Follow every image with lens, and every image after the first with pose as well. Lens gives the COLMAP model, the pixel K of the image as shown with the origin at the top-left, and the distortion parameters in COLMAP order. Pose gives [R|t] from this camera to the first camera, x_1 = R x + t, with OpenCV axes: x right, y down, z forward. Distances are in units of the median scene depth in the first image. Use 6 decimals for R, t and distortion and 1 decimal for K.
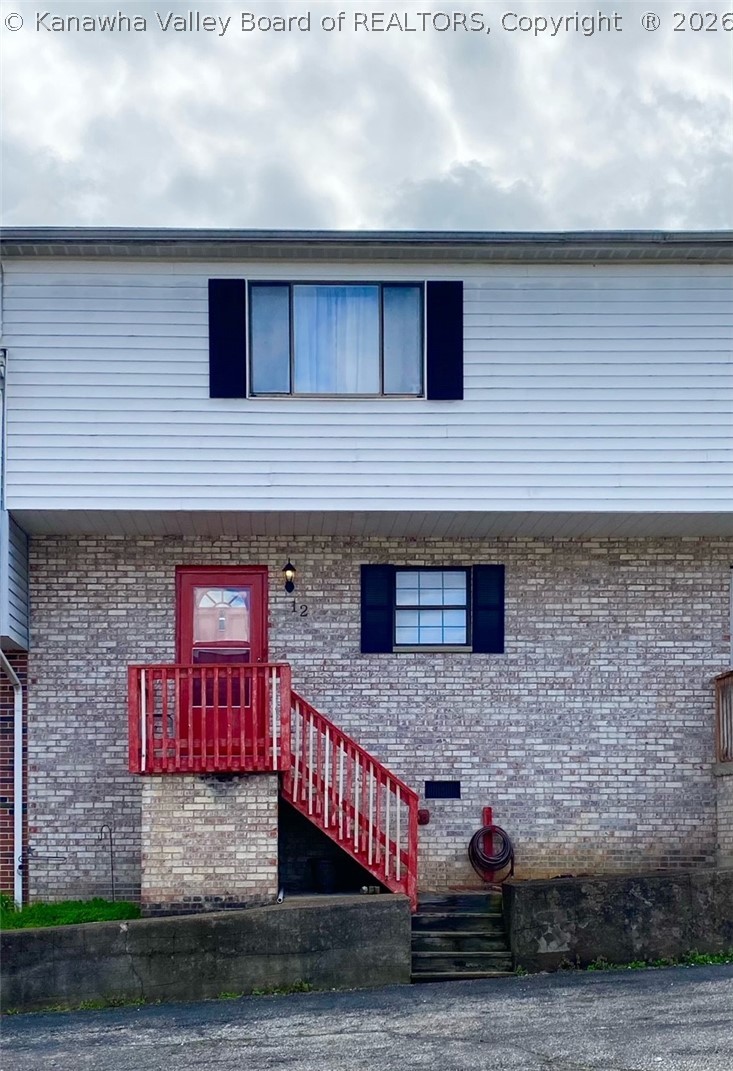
lens RADIAL K [[799.5, 0, 361.5], [0, 799.5, 535.1], [0, 0, 1]] dist [-0.034296, 0.011000]
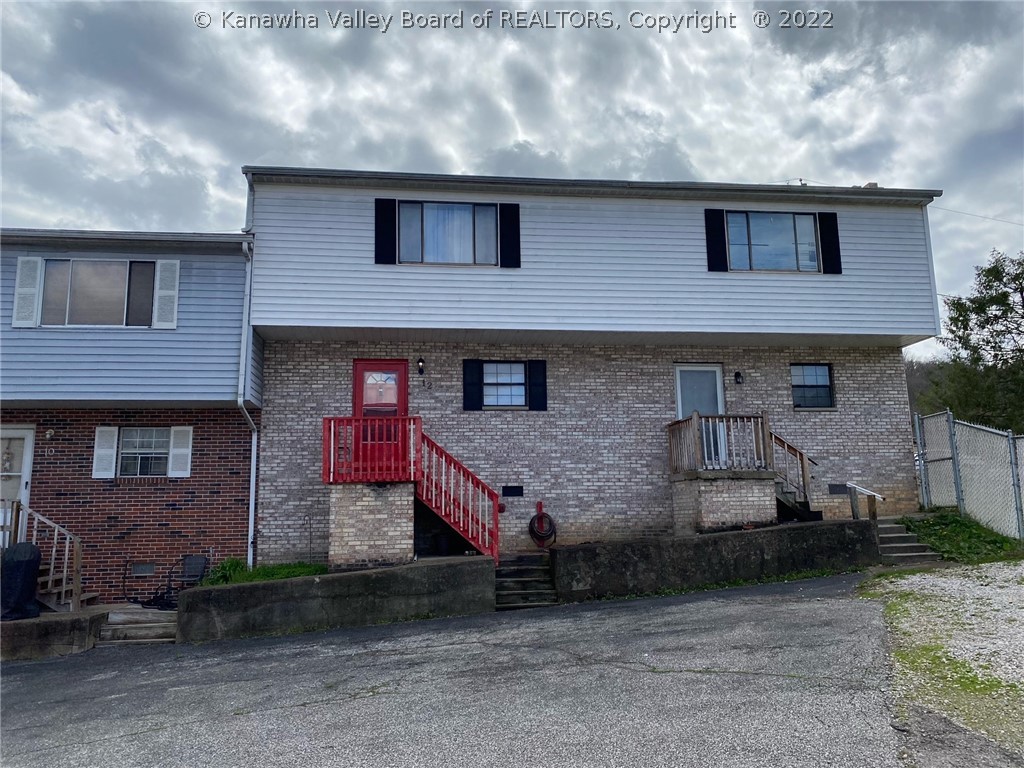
lens RADIAL K [[792.9, 0, 514.4], [0, 792.9, 383.0], [0, 0, 1]] dist [-0.063370, 0.002705]
pose [[0.992487, 0.003382, 0.122306, -0.099299], [0.016354, 0.986981, -0.160001, 0.361791], [-0.121255, 0.160799, 0.979511, -0.669920]]
